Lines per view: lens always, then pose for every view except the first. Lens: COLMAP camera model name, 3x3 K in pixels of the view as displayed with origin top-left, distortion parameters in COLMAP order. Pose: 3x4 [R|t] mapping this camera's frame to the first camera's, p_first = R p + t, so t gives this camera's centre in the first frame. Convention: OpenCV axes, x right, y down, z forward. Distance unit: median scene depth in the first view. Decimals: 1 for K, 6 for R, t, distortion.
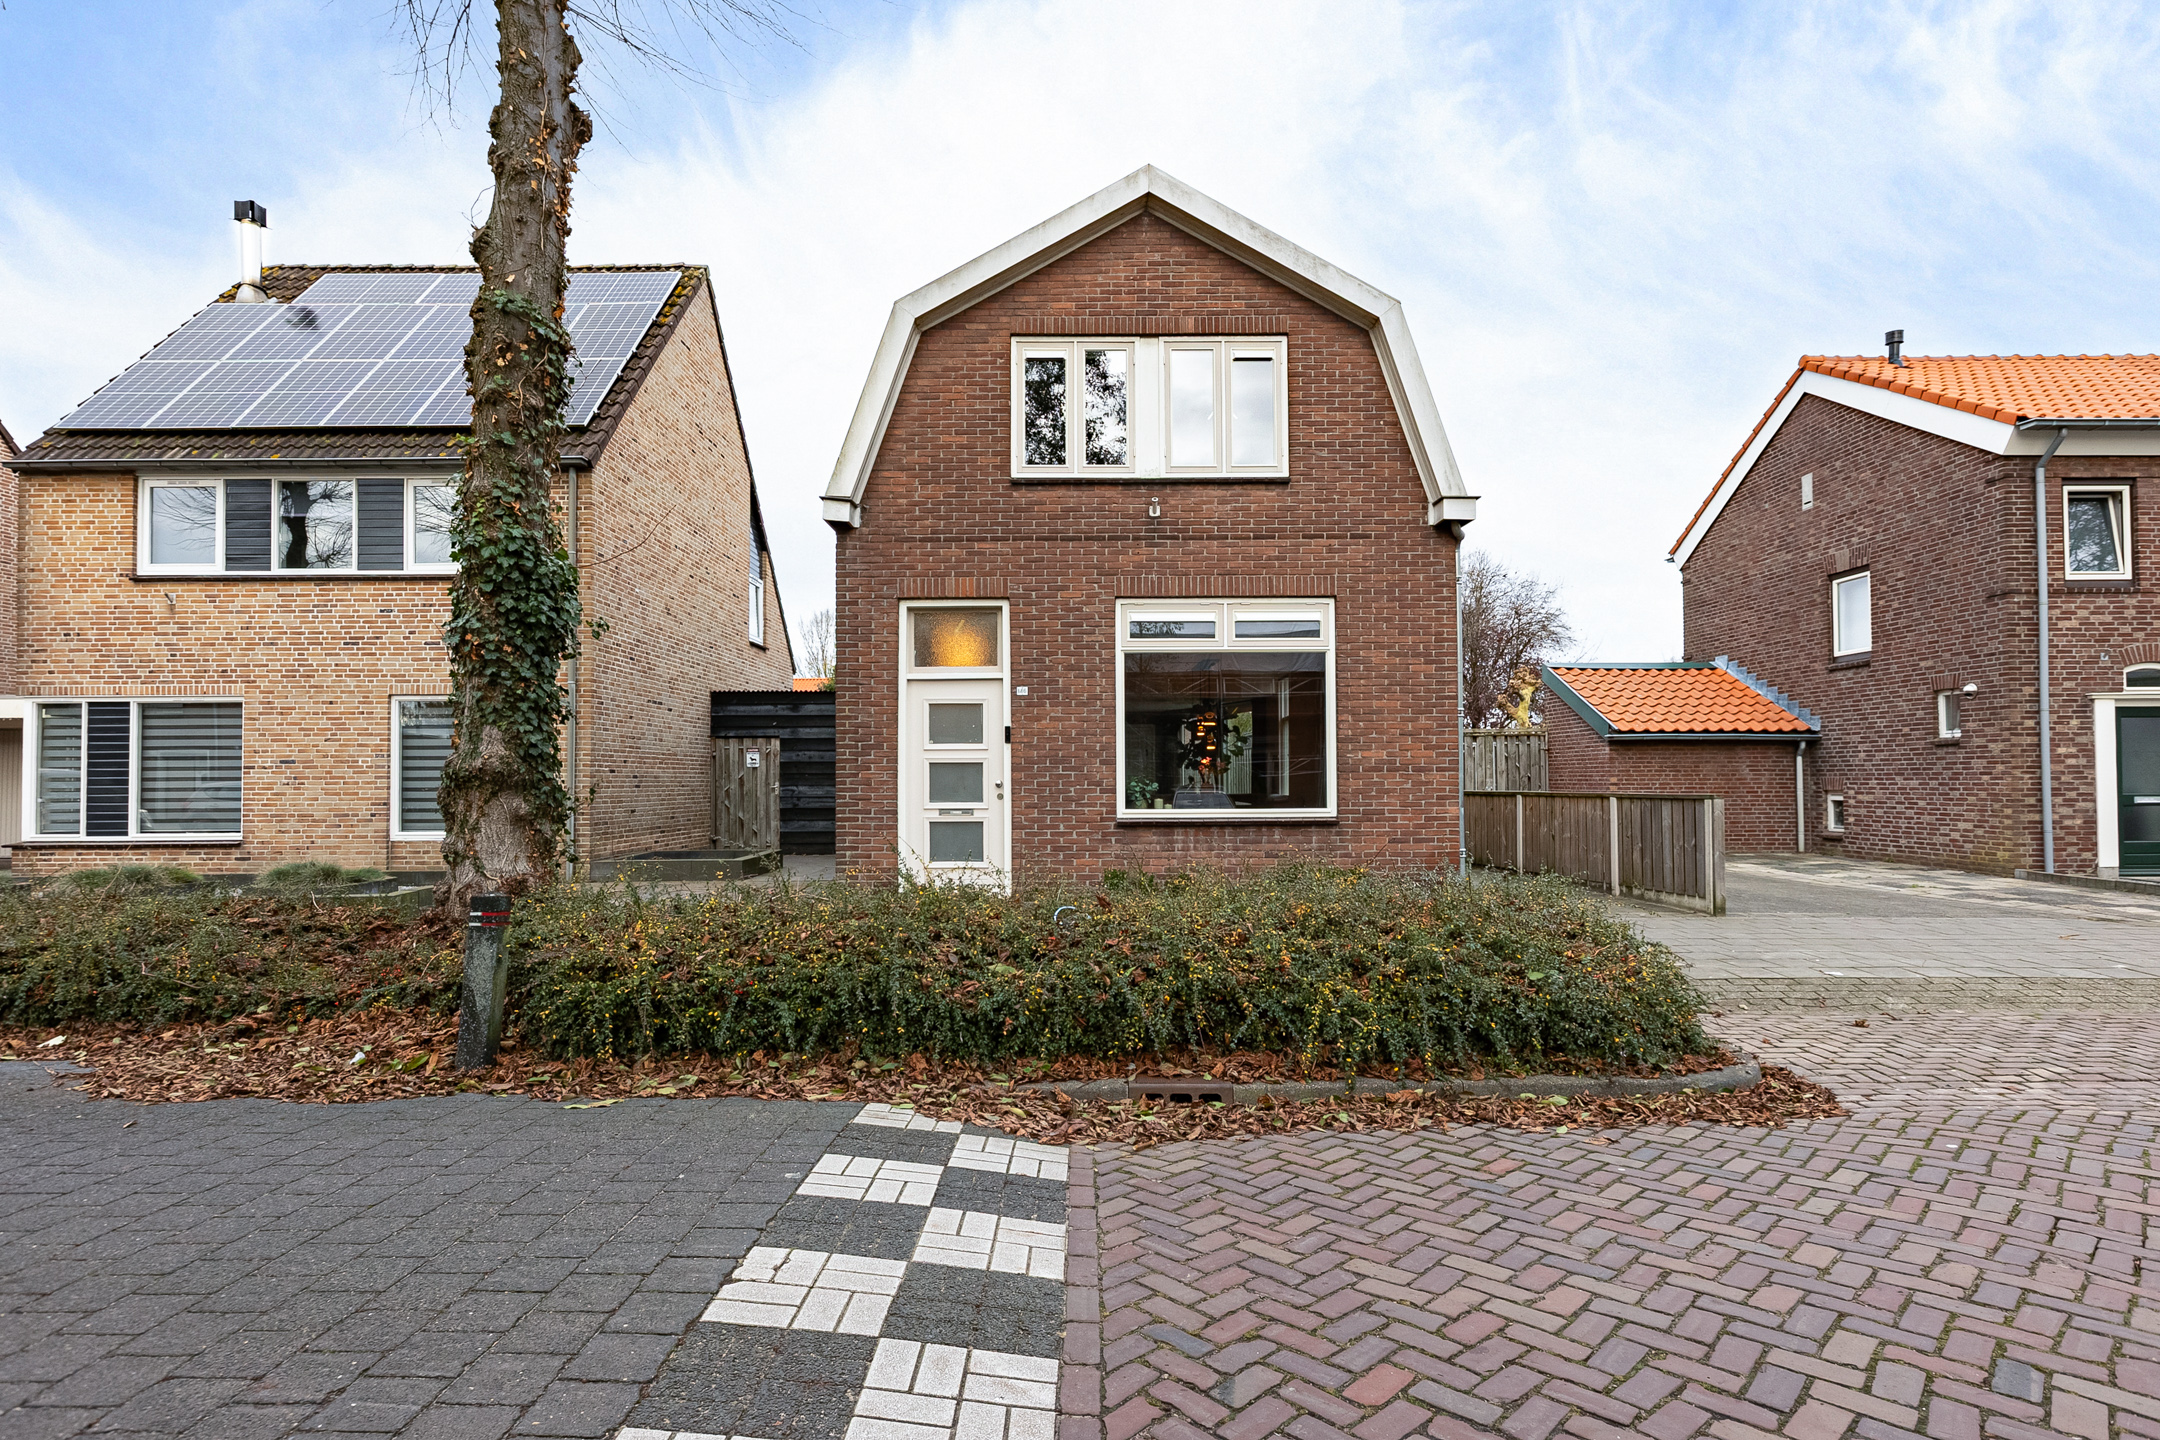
lens RADIAL K [[1121.6, 0, 1080.1], [0, 1121.6, 761.4], [0, 0, 1]] dist [0.000691, 0.000619]
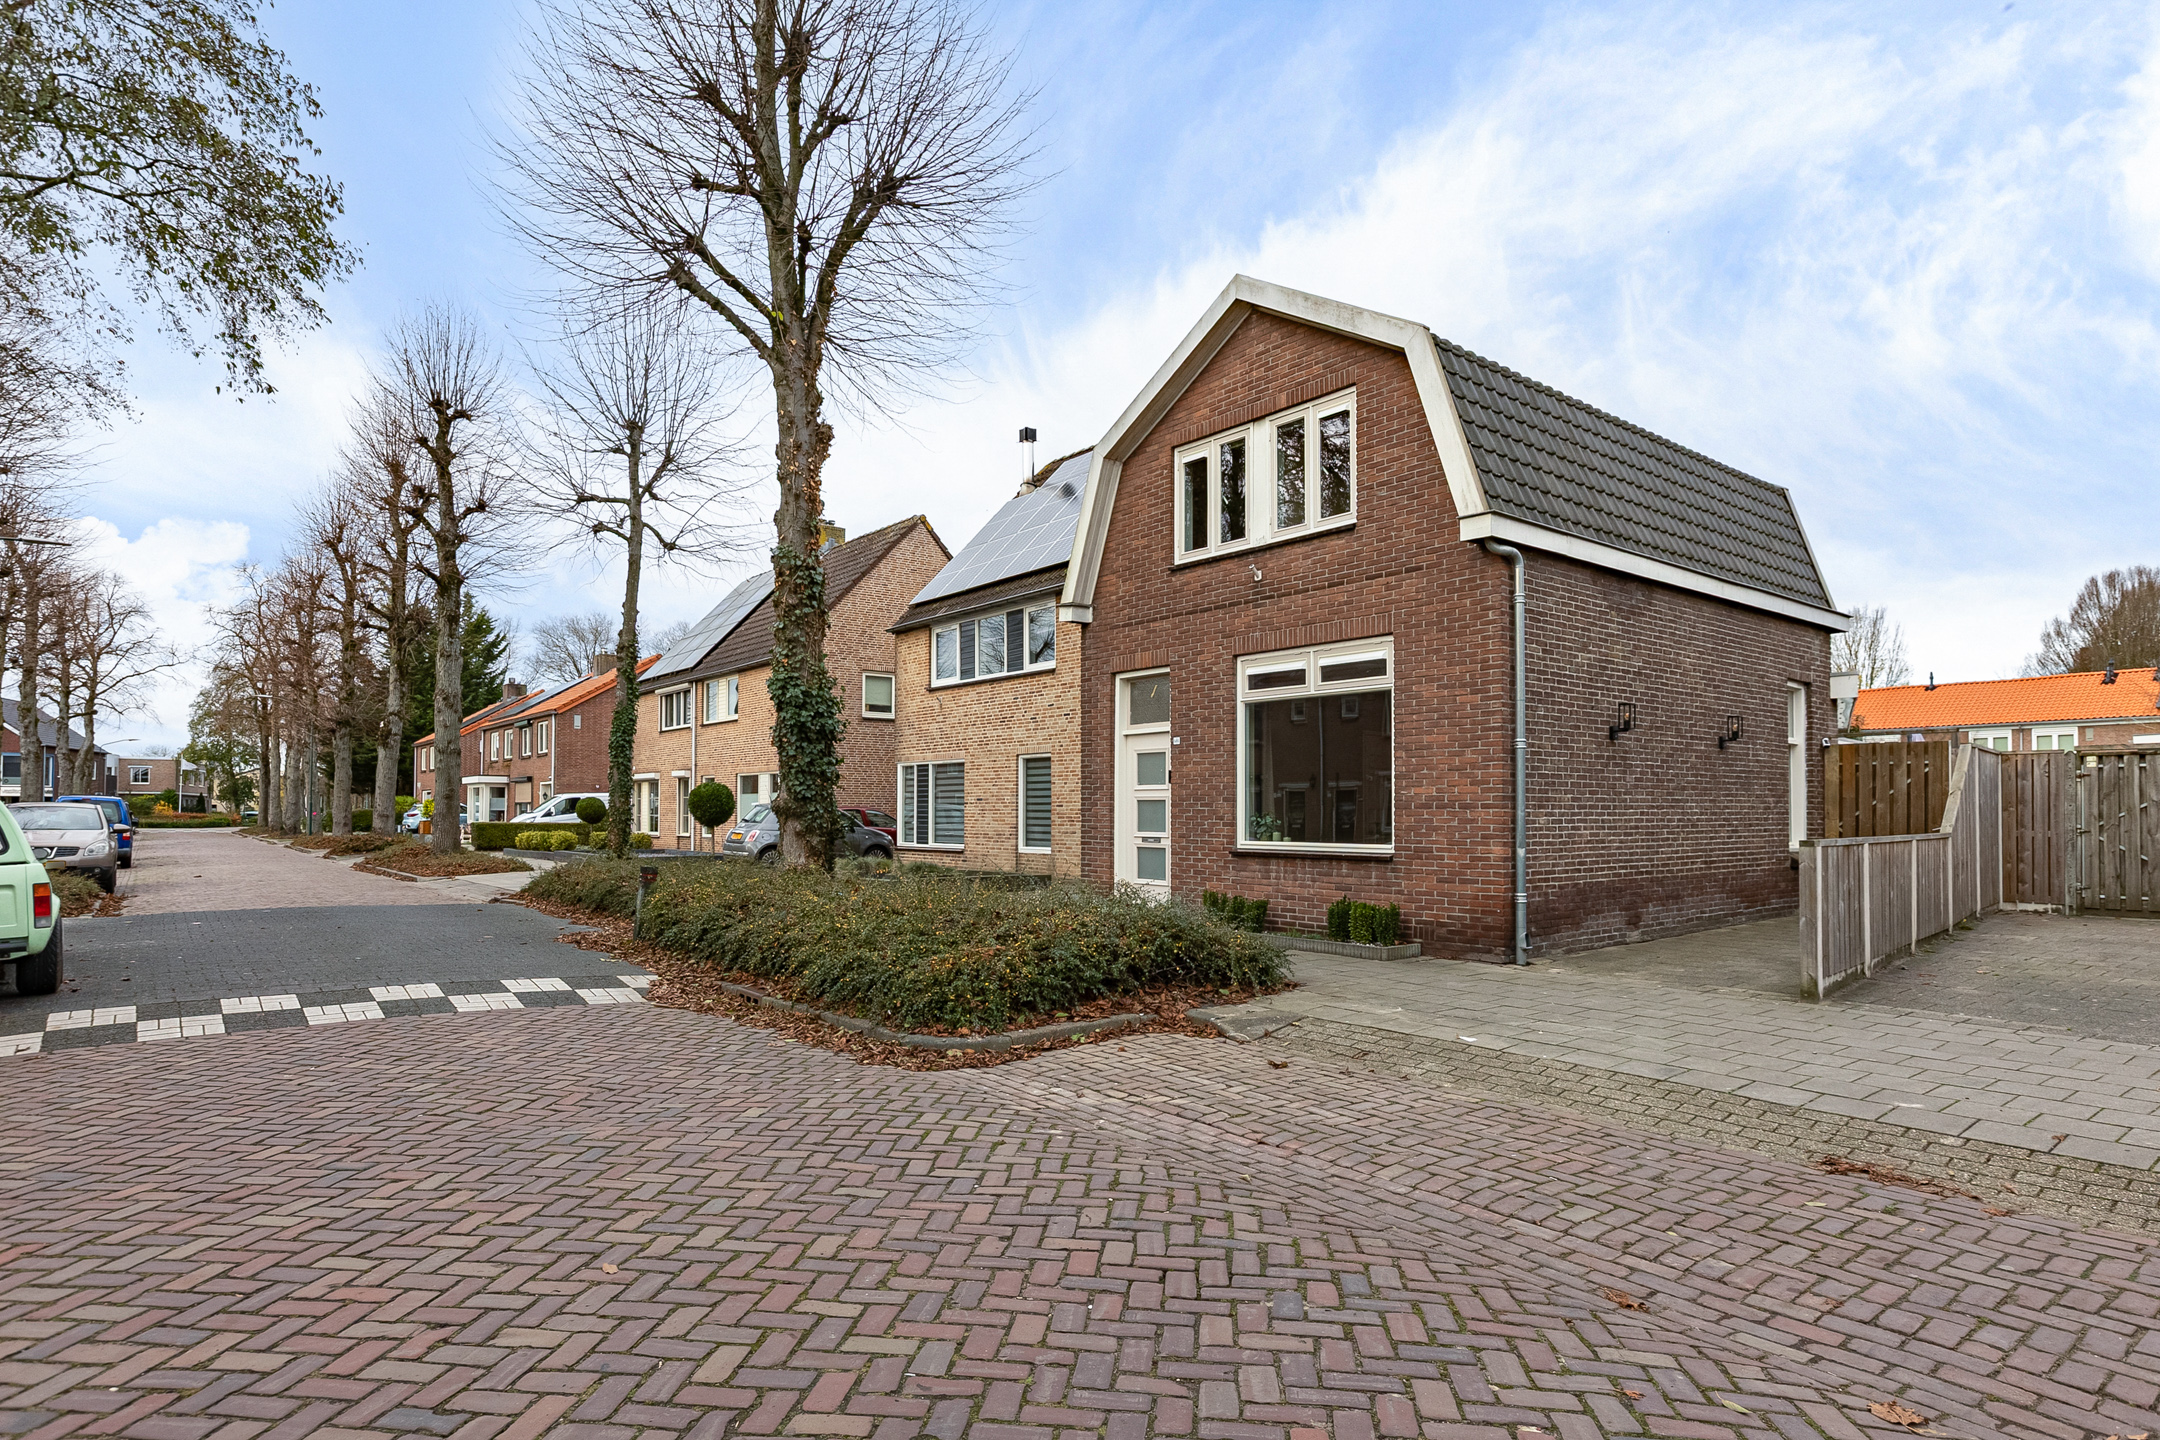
lens RADIAL K [[1144.3, 0, 1080.6], [0, 1144.3, 798.6], [0, 0, 1]] dist [-0.000303, 0.000019]
pose [[0.630976, -0.003357, -0.775795, 0.838512], [0.006351, 0.999979, 0.000838, -0.002212], [0.775776, -0.005456, 0.630985, 0.138170]]
